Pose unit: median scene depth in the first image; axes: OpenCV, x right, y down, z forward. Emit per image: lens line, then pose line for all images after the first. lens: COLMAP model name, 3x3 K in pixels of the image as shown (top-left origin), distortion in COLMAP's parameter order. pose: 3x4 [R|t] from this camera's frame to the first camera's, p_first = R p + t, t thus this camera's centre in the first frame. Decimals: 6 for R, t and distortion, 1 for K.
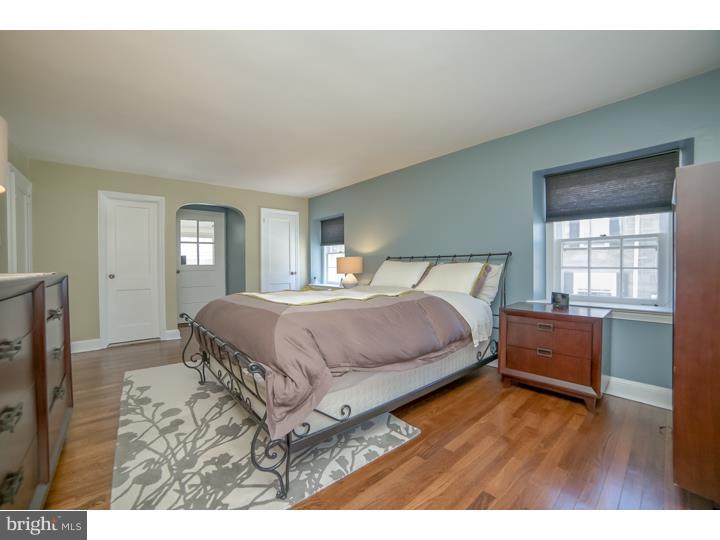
lens RADIAL K [[294.4, 0, 360.0], [0, 294.4, 270.0], [0, 0, 1]] dist [-0.106790, 0.038911]
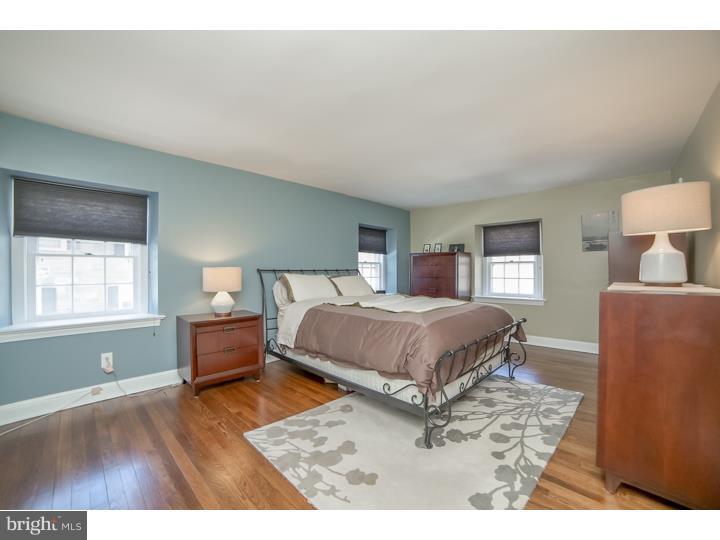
lens RADIAL K [[294.4, 0, 360.0], [0, 294.4, 270.0], [0, 0, 1]] dist [-0.106790, 0.038911]
pose [[-0.081185, 0.014247, 0.996597, -1.665243], [0.031236, 0.999443, -0.011743, -0.049346], [-0.996209, 0.030177, -0.081585, 1.607420]]
